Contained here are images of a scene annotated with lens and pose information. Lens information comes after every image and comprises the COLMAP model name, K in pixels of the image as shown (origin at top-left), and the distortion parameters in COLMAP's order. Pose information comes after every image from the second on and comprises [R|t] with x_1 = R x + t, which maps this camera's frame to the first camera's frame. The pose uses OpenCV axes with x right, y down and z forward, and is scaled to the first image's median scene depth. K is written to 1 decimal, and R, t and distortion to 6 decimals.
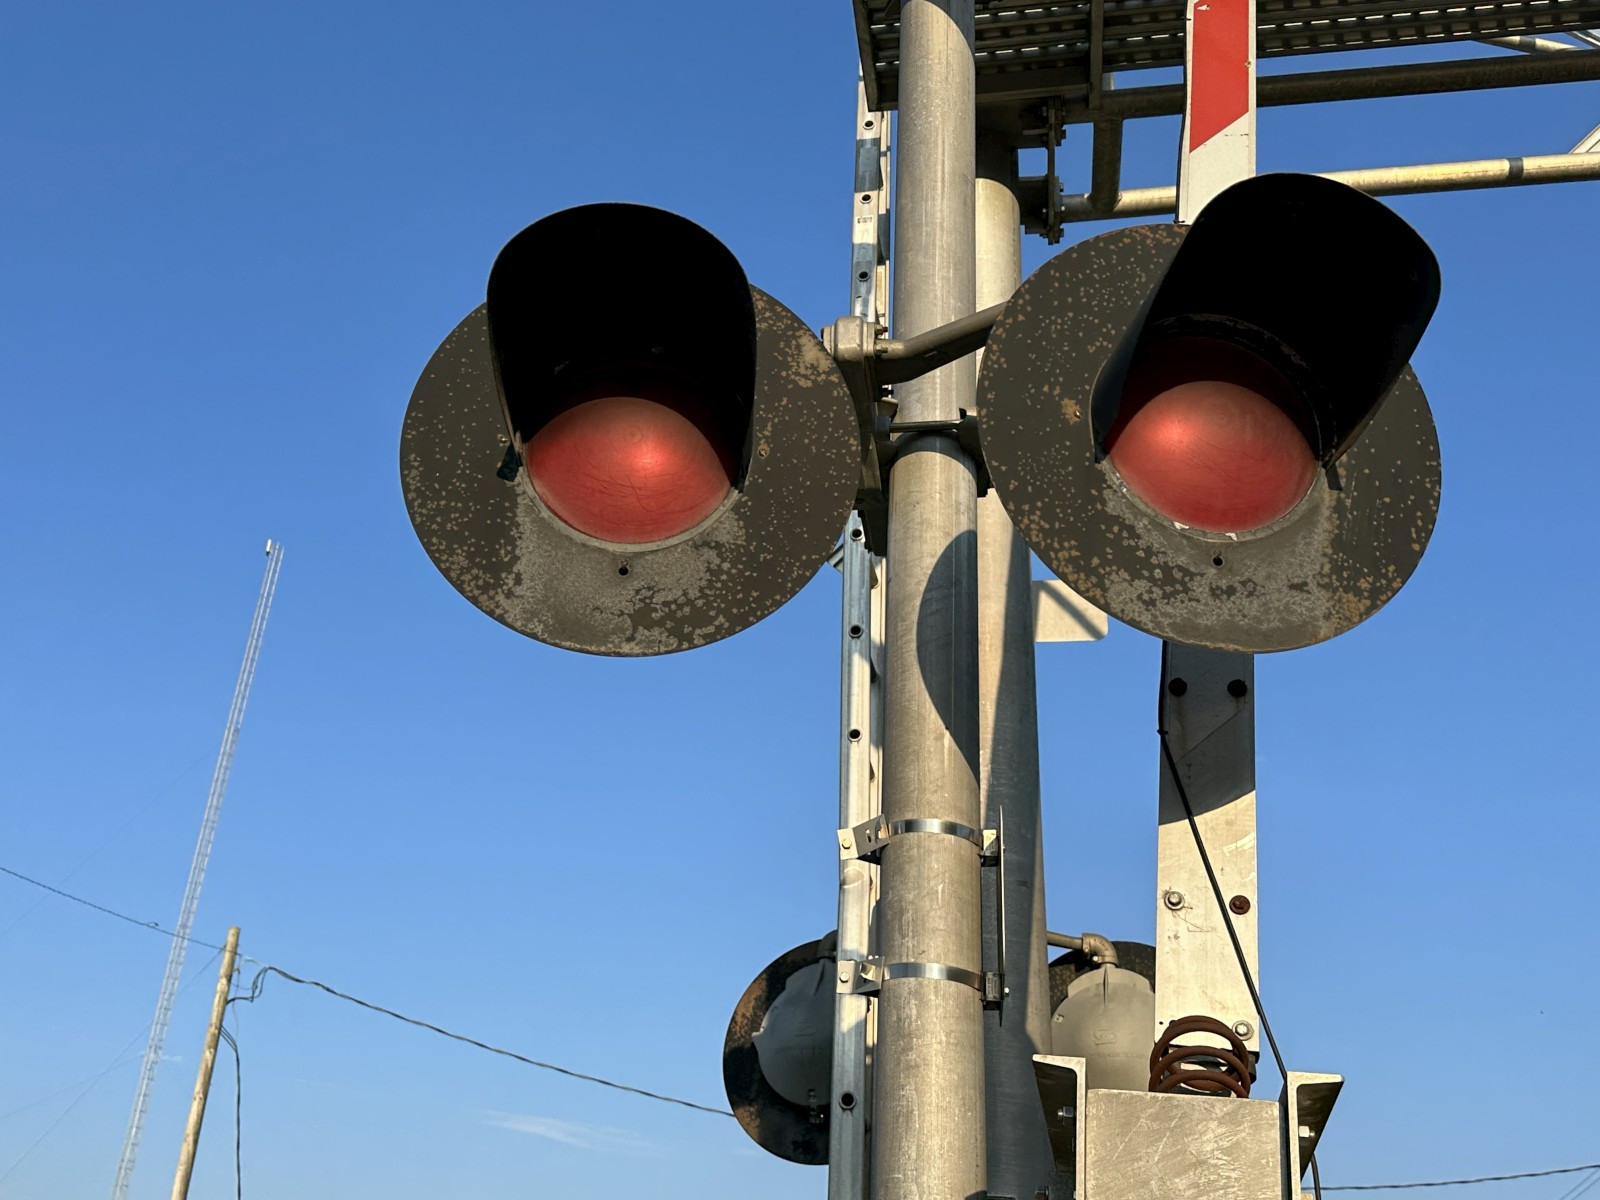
lens RADIAL K [[1573.8, 0, 829.8], [0, 1573.8, 597.6], [0, 0, 1]] dist [0.095948, -0.002711]
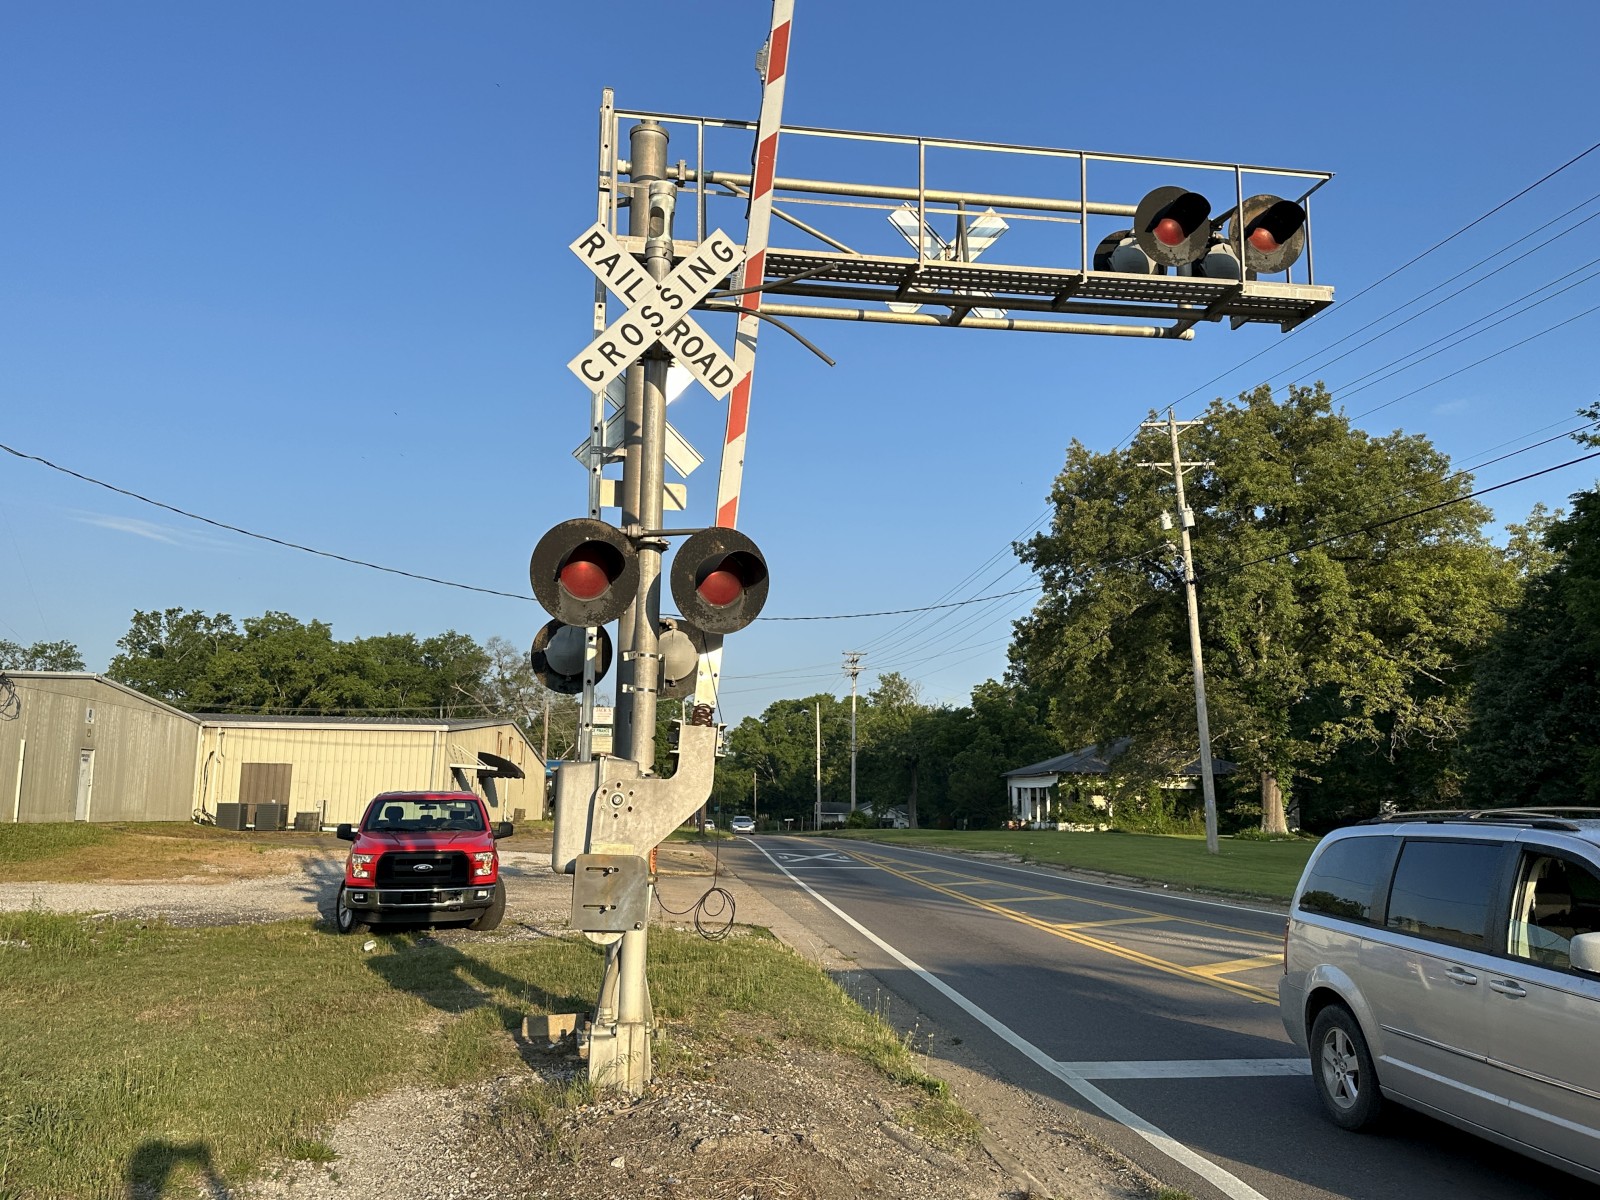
lens RADIAL K [[1284.7, 0, 800.0], [0, 1284.7, 600.0], [0, 0, 1]] dist [0.010563, 0.000618]
pose [[0.954731, 0.024390, 0.296469, -0.587284], [-0.127619, 0.933839, 0.334152, -1.233058], [-0.268705, -0.356860, 0.894678, -2.203498]]
